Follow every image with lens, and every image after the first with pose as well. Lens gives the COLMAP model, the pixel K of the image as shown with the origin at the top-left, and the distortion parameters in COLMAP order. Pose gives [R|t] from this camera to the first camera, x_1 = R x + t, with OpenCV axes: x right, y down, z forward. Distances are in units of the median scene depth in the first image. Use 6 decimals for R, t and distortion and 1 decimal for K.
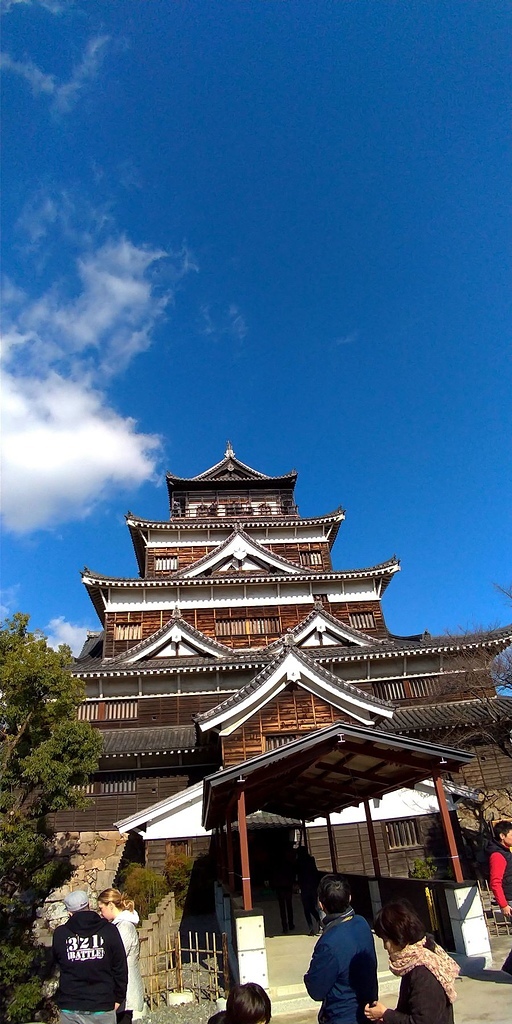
lens RADIAL K [[540.8, 0, 256.0], [0, 540.8, 512.0], [0, 0, 1]] dist [-0.104217, 0.000048]
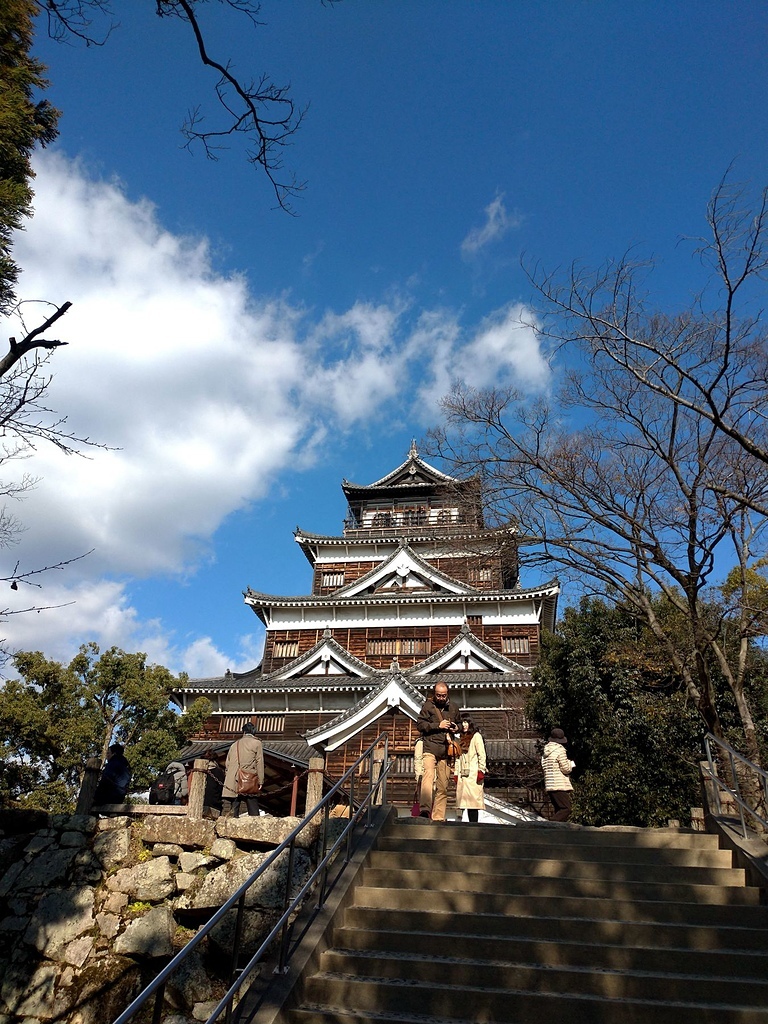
lens RADIAL K [[745.6, 0, 384.0], [0, 745.6, 512.0], [0, 0, 1]] dist [0.080232, -0.192551]
pose [[0.959962, -0.016472, -0.279647, 0.358576], [0.038604, 0.996524, 0.073820, -0.146249], [0.277459, -0.081660, 0.957261, -0.336689]]
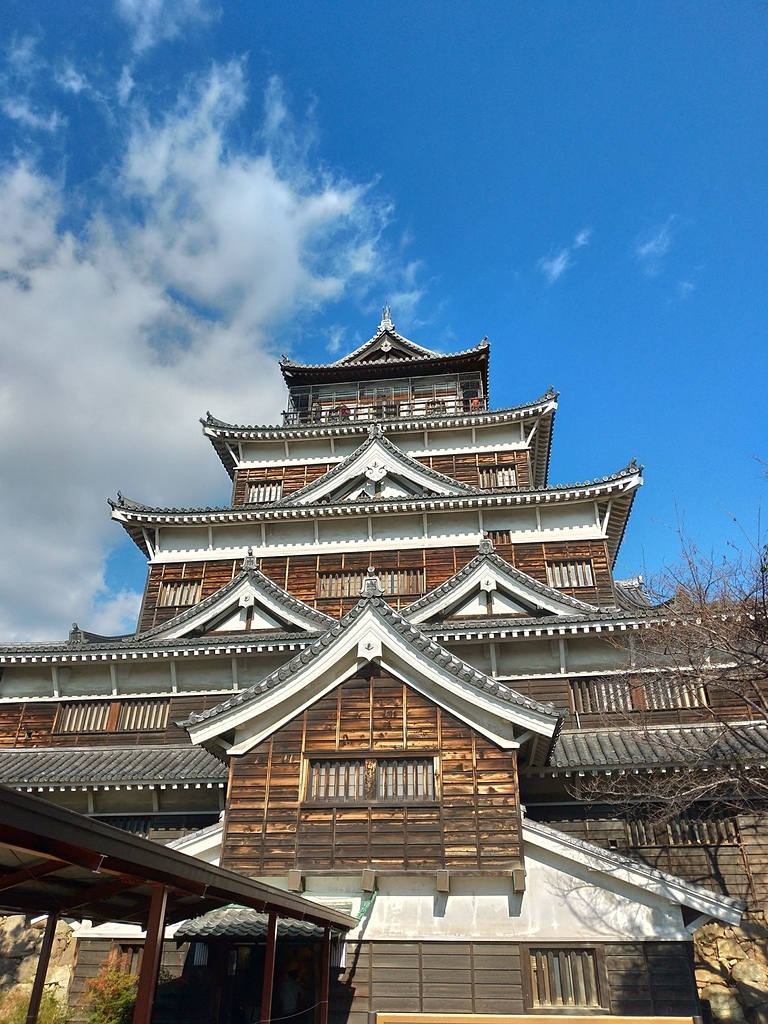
lens RADIAL K [[745.6, 0, 384.0], [0, 745.6, 512.0], [0, 0, 1]] dist [0.080232, -0.192551]
pose [[0.974741, -0.028588, -0.221499, 0.187561], [0.039575, 0.998188, 0.045323, 0.095387], [0.219802, -0.052944, 0.974107, 0.193842]]
